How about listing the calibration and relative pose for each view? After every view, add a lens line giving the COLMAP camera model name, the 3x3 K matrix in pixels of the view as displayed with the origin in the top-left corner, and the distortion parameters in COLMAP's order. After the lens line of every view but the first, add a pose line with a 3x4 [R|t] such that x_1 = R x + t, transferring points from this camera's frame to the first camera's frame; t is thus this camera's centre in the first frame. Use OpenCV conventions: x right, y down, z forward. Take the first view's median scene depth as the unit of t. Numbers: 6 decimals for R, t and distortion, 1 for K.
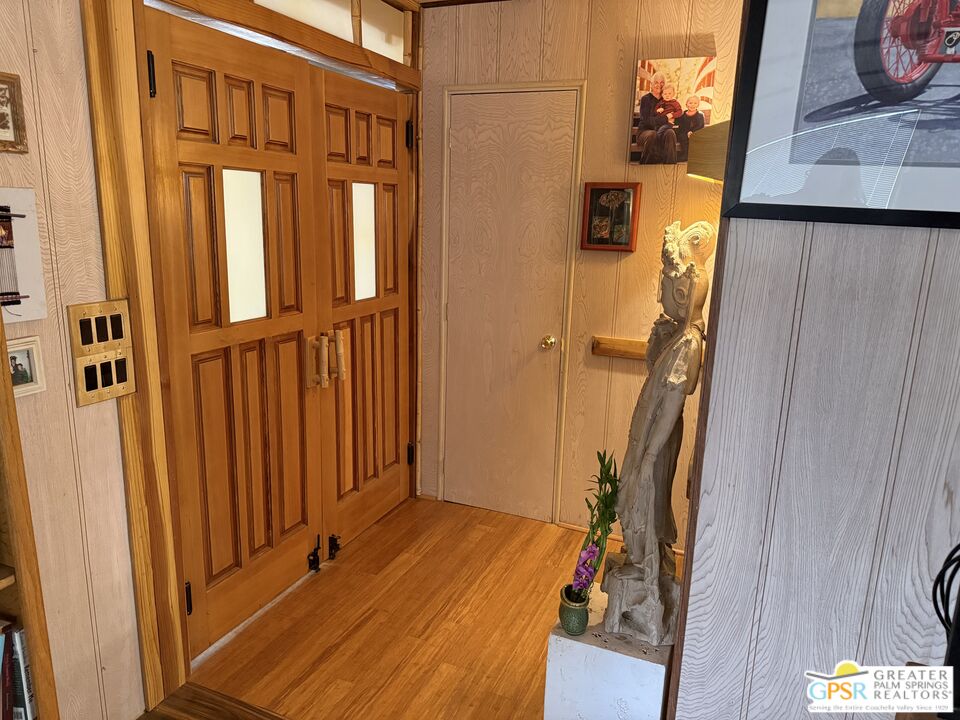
lens RADIAL K [[679.9, 0, 480.1], [0, 679.9, 366.7], [0, 0, 1]] dist [0.030058, -0.003298]
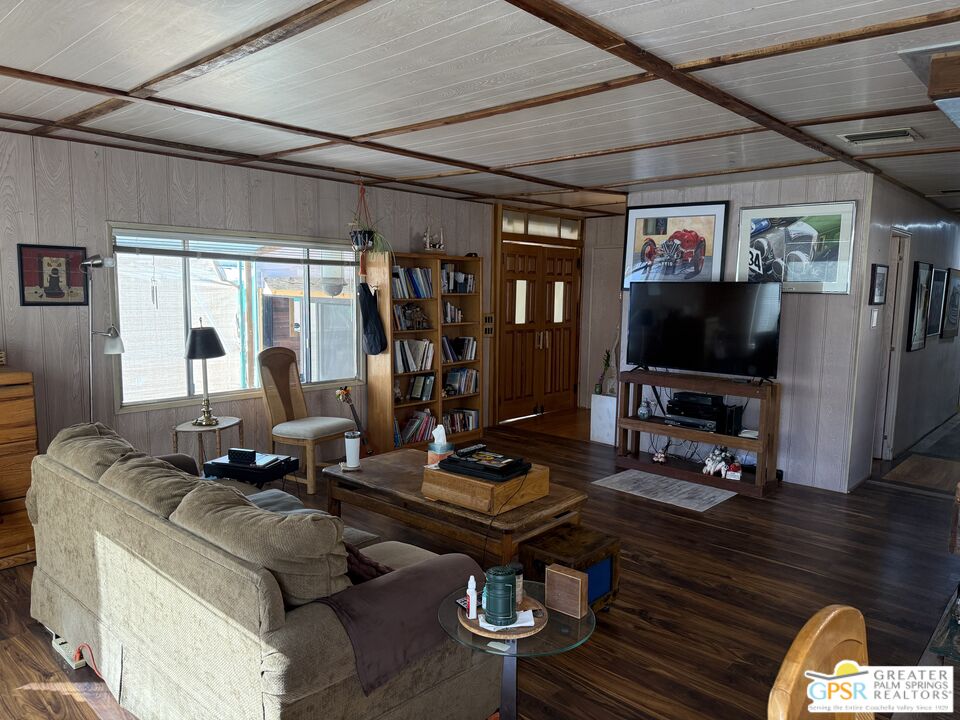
lens RADIAL K [[679.9, 0, 475.6], [0, 679.9, 363.9], [0, 0, 1]] dist [0.030058, -0.003298]
pose [[0.945426, 0.026491, -0.324757, 0.418601], [-0.068230, 0.990689, -0.117816, 0.417748], [0.318612, 0.133545, 0.938431, -1.684835]]
